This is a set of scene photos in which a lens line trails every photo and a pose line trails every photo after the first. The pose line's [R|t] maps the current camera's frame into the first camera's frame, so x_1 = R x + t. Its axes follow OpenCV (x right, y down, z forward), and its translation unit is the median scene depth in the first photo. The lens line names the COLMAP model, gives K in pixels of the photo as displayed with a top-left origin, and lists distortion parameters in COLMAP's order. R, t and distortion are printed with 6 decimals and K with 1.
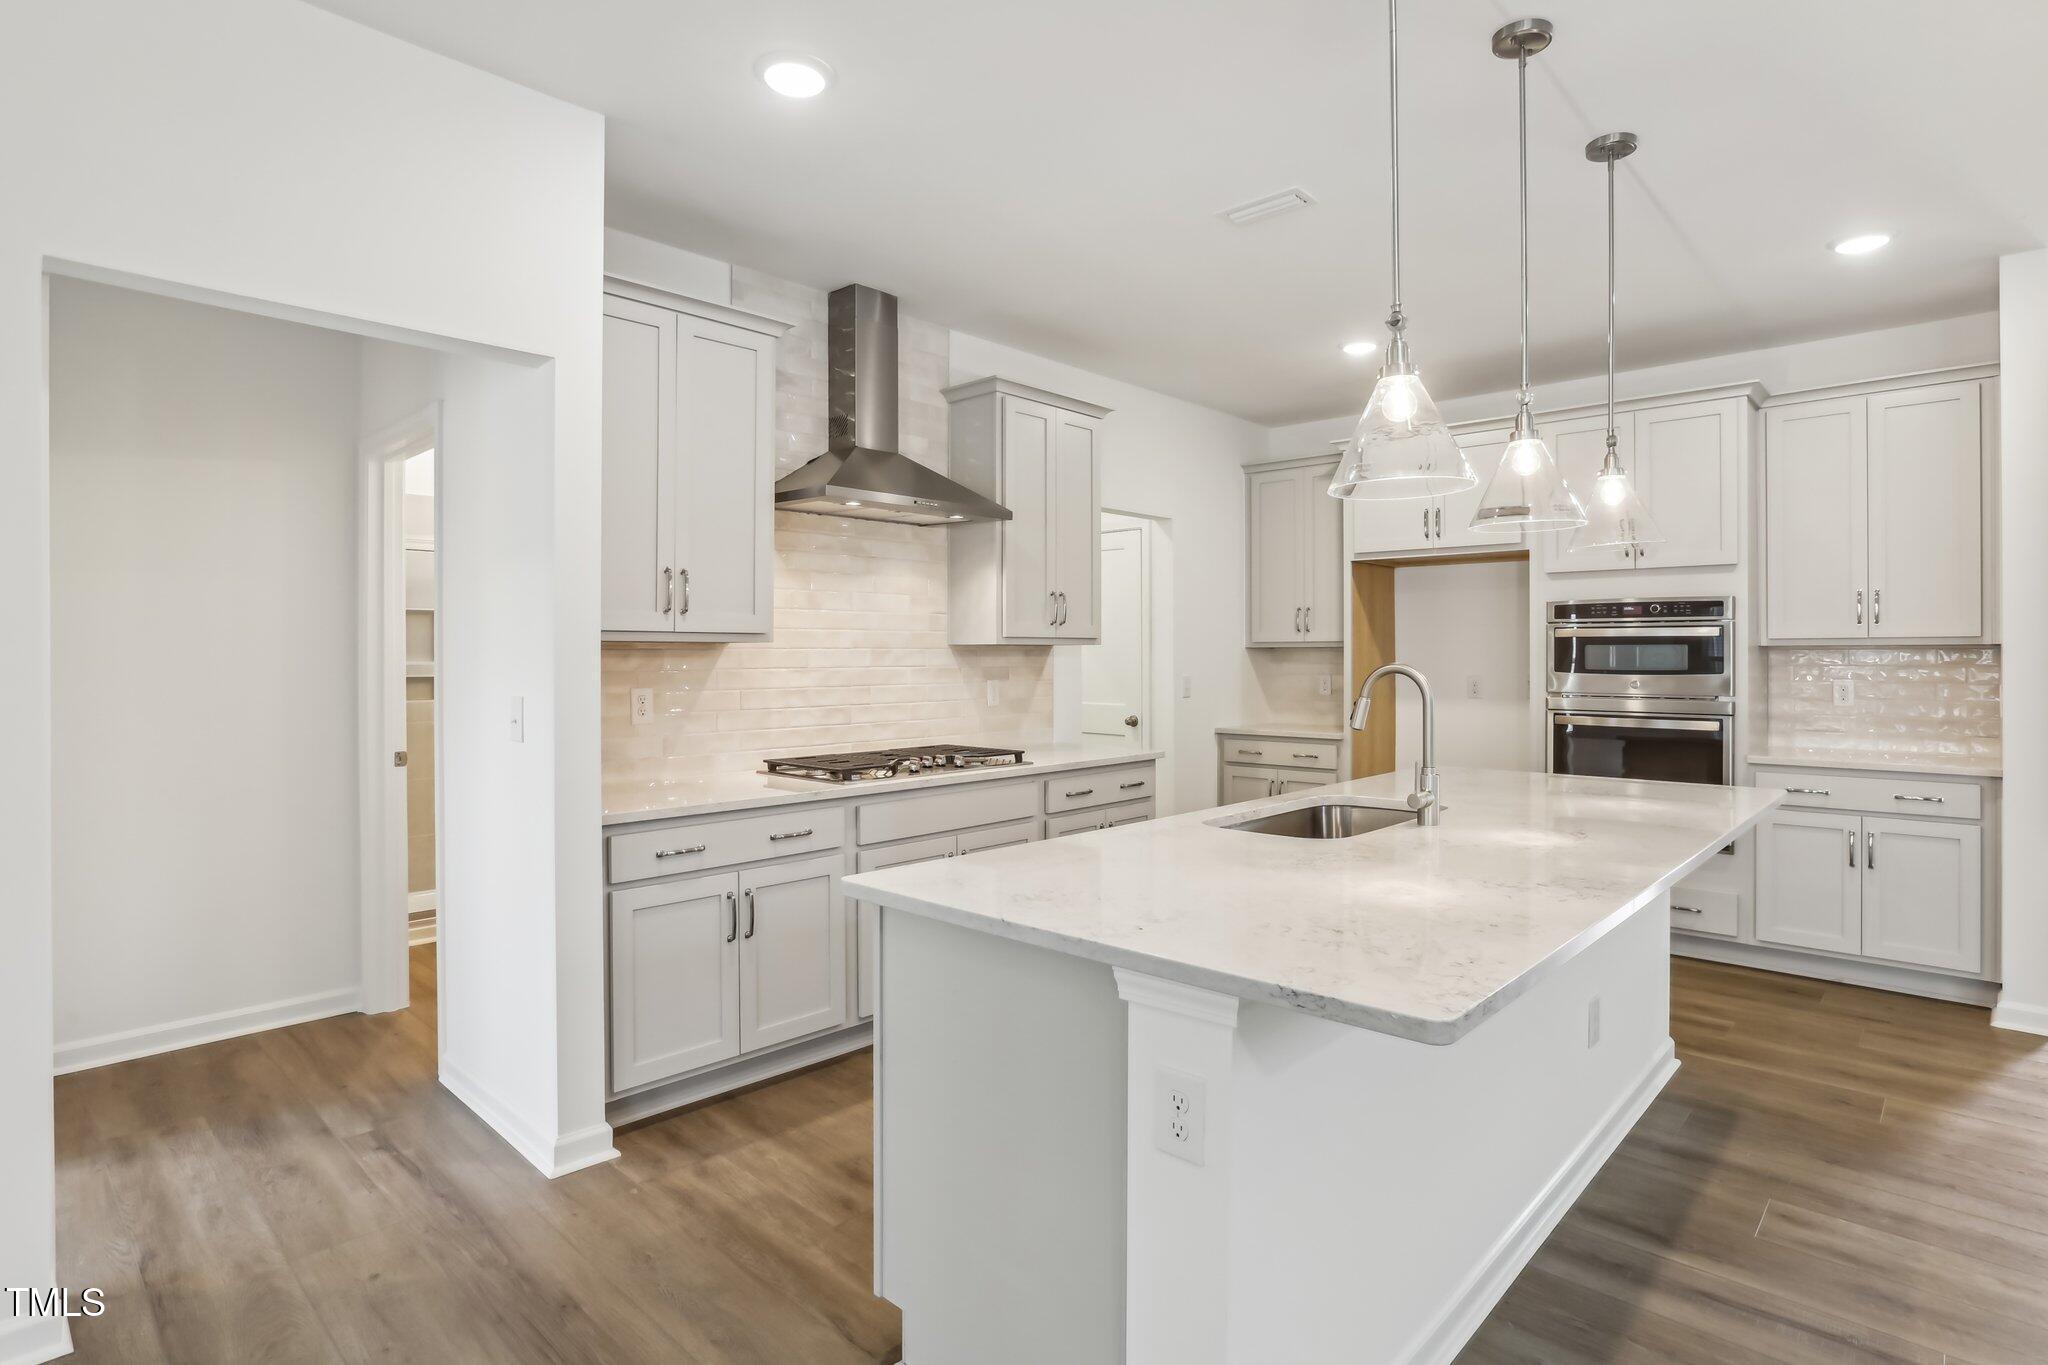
lens RADIAL K [[1027.8, 0, 1027.6], [0, 1027.8, 660.5], [0, 0, 1]] dist [-0.051681, 0.024725]
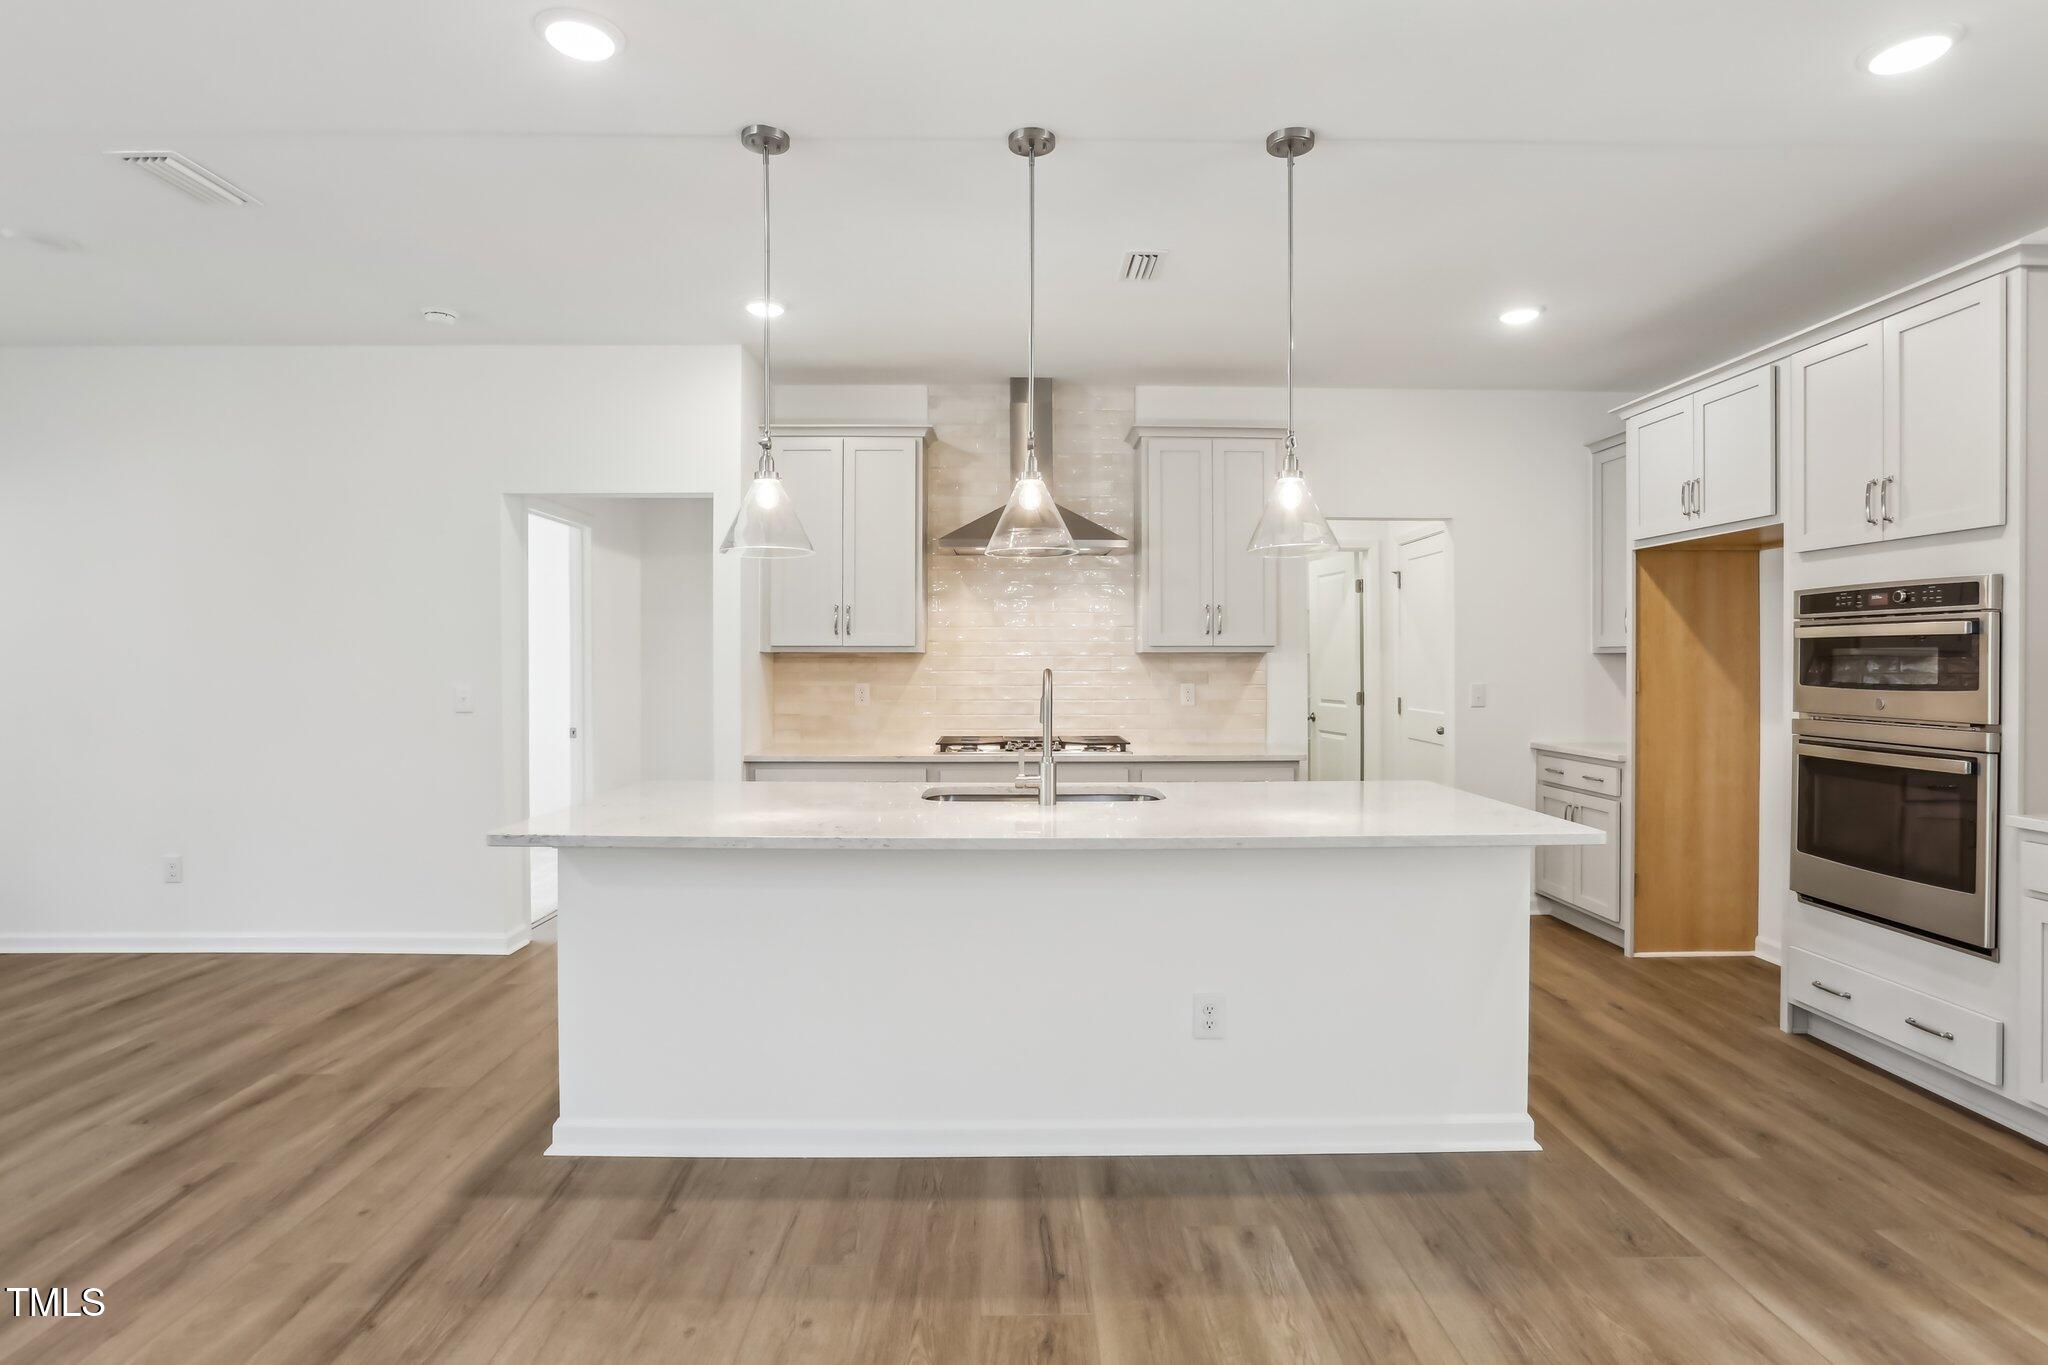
lens RADIAL K [[1027.8, 0, 1027.6], [0, 1027.8, 660.5], [0, 0, 1]] dist [-0.051681, 0.024725]
pose [[0.707352, -0.000074, -0.706861, 0.709812], [-0.003904, 0.999984, -0.004011, -0.001164], [0.706850, 0.005597, 0.707341, 0.077405]]
